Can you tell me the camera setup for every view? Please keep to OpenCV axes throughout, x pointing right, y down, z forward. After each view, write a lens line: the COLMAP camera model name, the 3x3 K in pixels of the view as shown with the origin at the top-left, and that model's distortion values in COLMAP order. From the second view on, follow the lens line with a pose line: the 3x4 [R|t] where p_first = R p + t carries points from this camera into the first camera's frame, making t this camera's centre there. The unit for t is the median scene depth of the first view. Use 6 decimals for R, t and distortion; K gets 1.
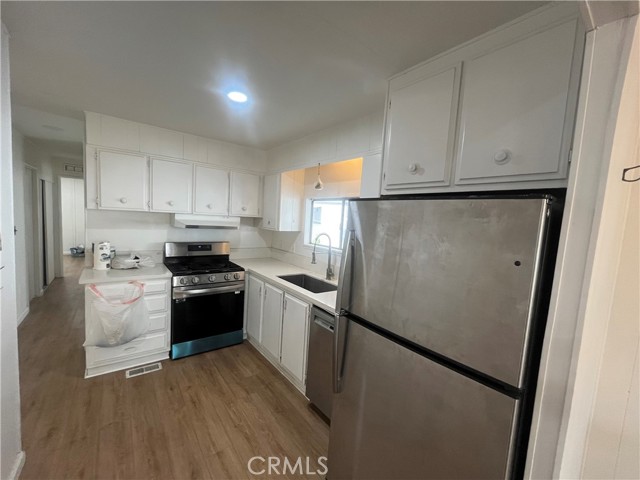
lens RADIAL K [[259.1, 0, 318.9], [0, 259.1, 238.5], [0, 0, 1]] dist [-0.001083, -0.000565]
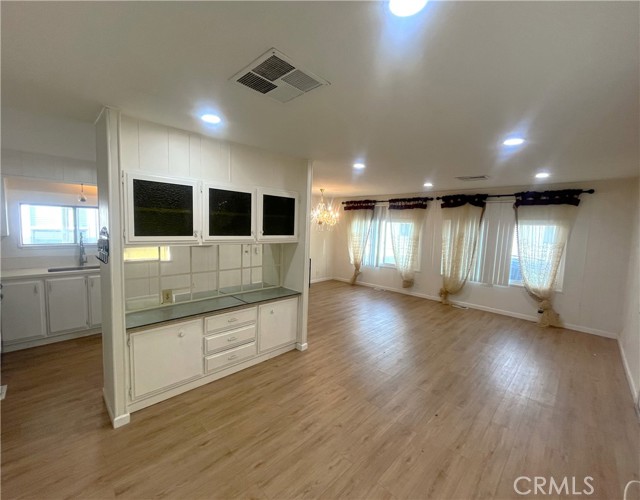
lens RADIAL K [[274.1, 0, 314.4], [0, 274.1, 248.9], [0, 0, 1]] dist [-0.001994, 0.000145]
pose [[-0.109039, -0.144313, 0.983506, -2.334459], [0.046560, 0.987578, 0.150073, -0.140861], [-0.992946, 0.062156, -0.100965, -0.126276]]
